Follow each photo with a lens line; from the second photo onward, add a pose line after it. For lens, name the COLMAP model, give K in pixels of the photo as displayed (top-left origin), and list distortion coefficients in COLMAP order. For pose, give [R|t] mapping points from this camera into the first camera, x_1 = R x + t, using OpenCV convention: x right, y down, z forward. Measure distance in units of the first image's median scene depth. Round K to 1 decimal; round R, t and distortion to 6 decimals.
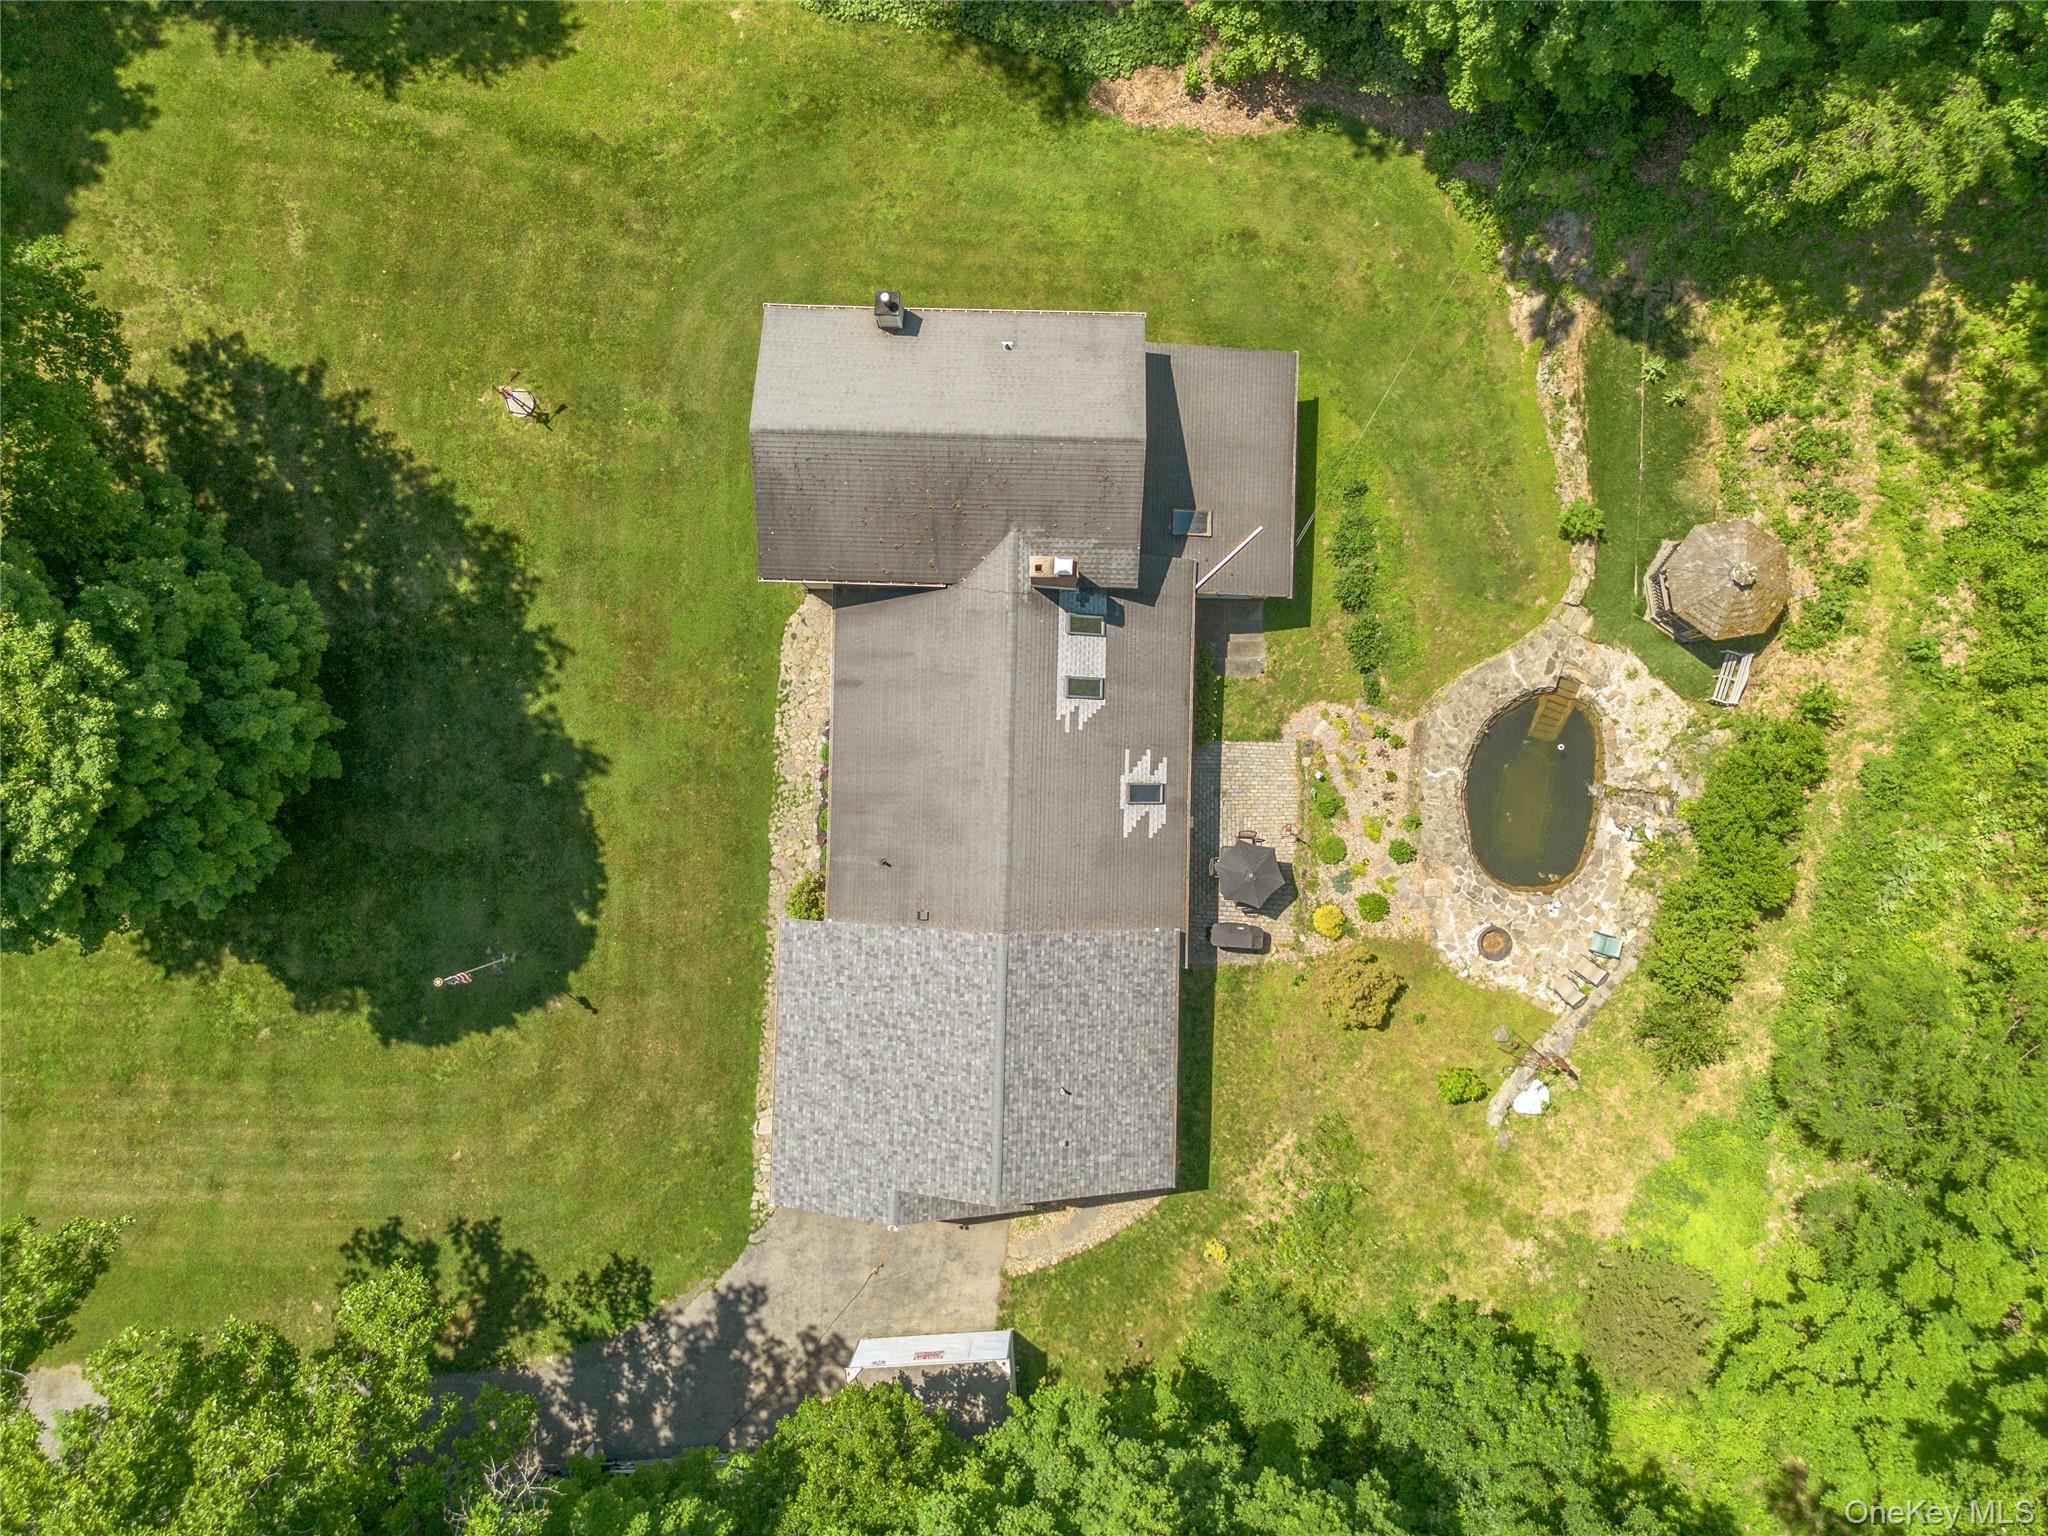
lens RADIAL K [[1444.0, 0, 959.6], [0, 1444.0, 796.4], [0, 0, 1]] dist [0.031389, -0.008694]
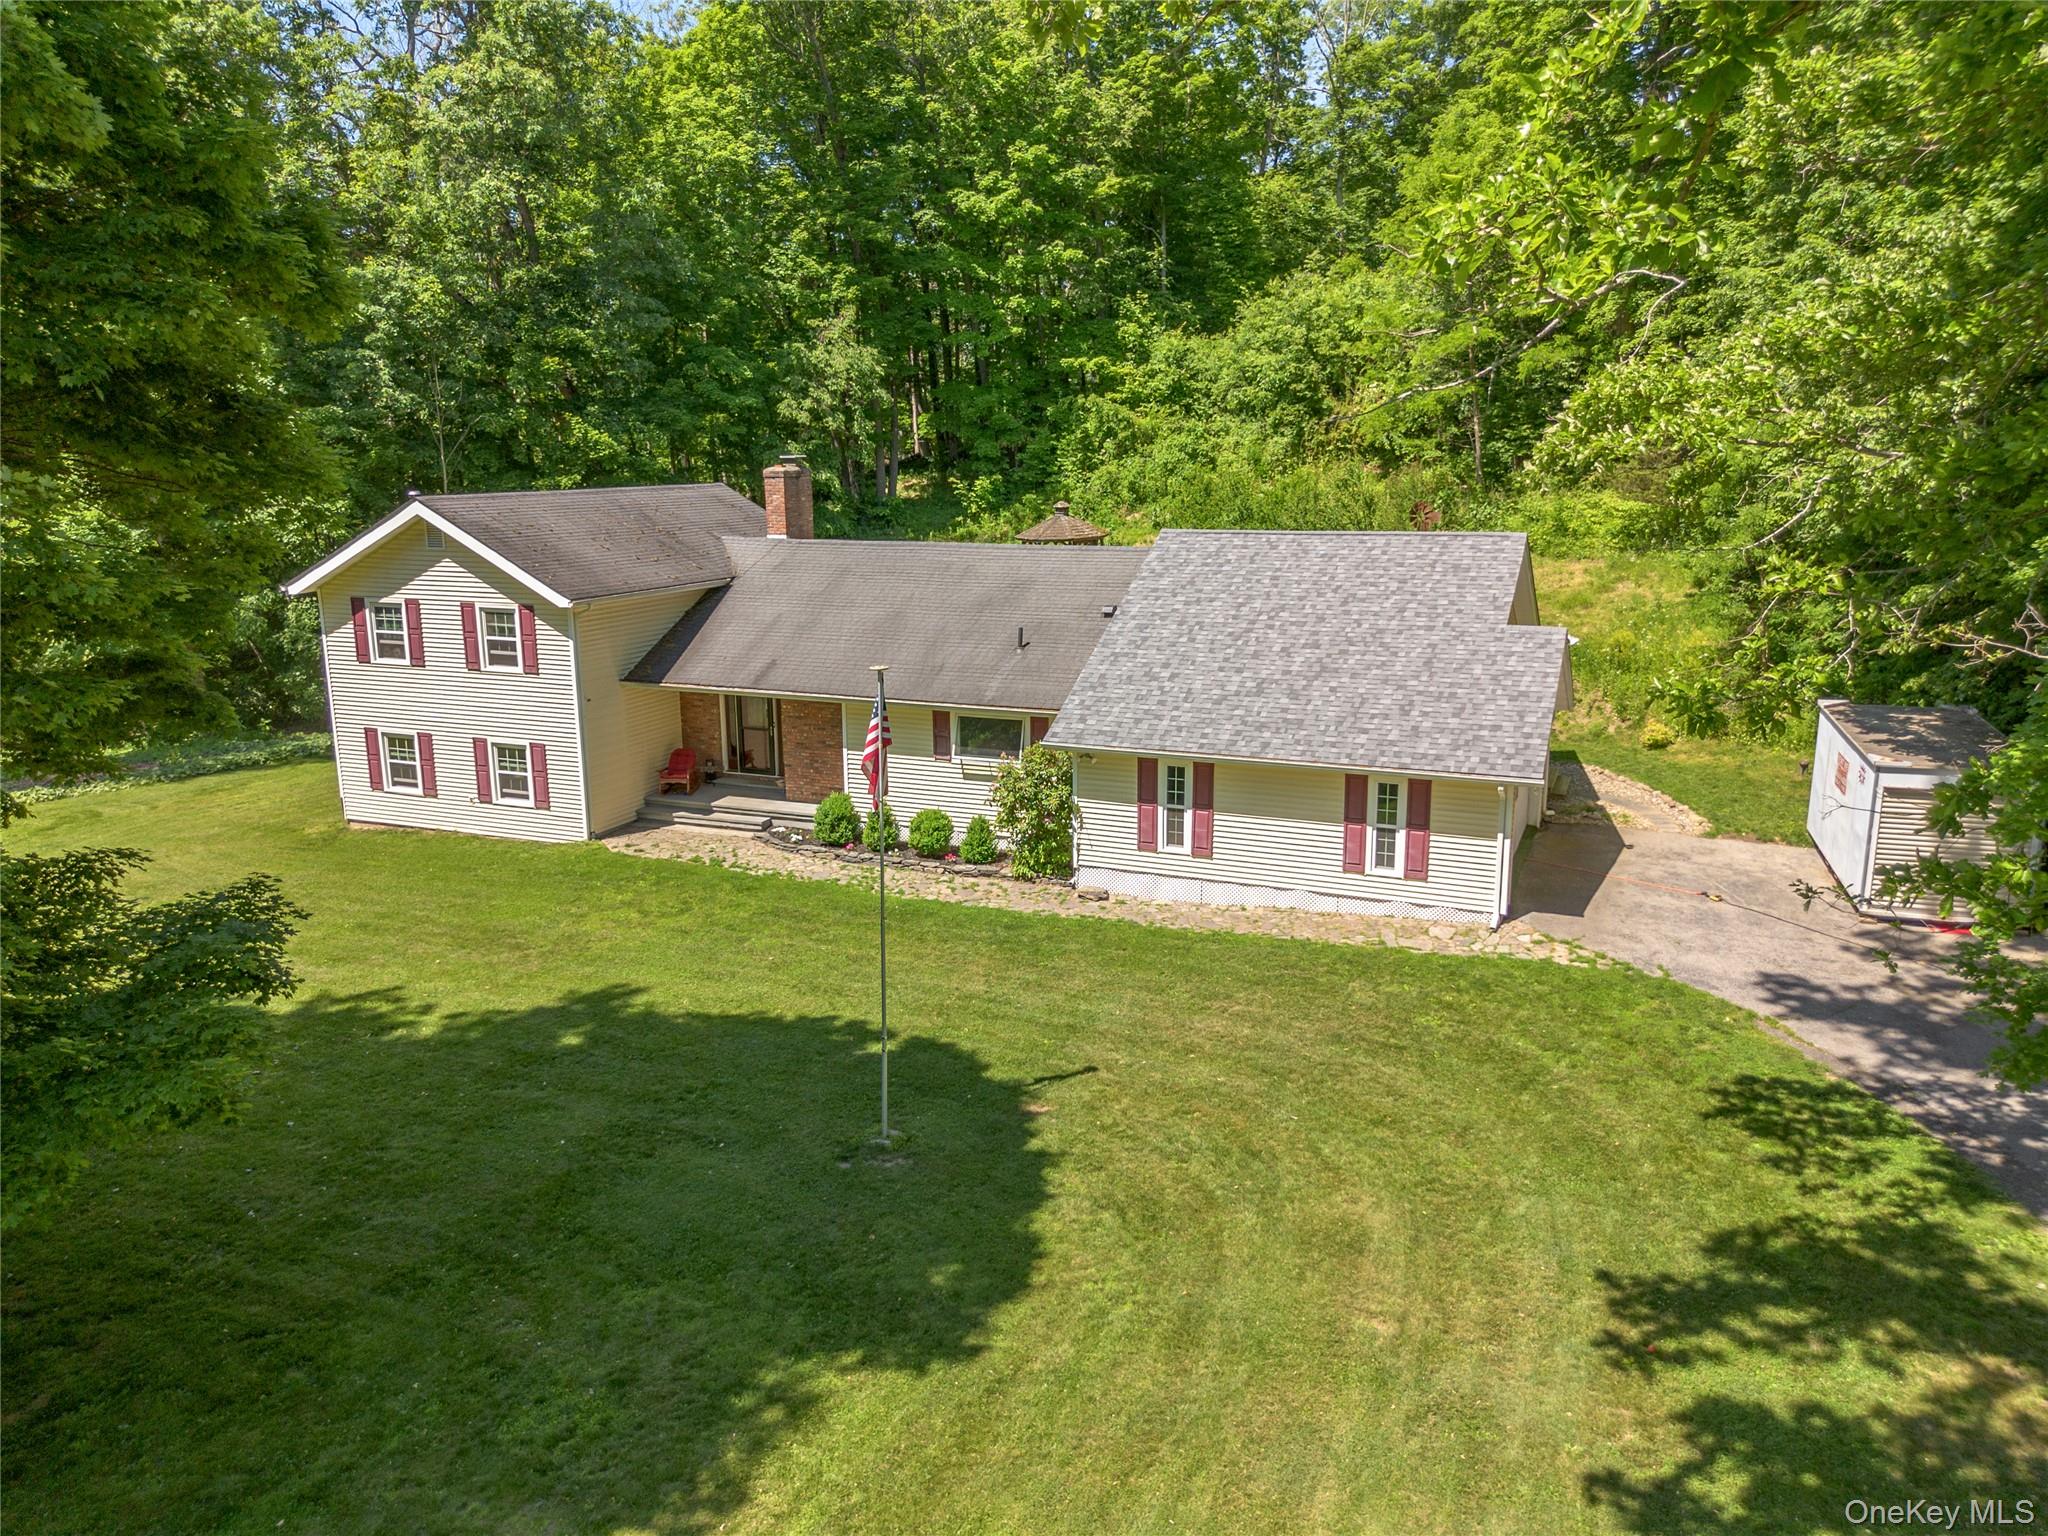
lens RADIAL K [[1537.0, 0, 1052.9], [0, 1537.0, 774.3], [0, 0, 1]] dist [0.028799, -0.005627]
pose [[0.355009, -0.190435, 0.915261, -0.663799], [0.934801, 0.061081, -0.349880, 0.294261], [0.010725, 0.979798, 0.199703, 0.833141]]
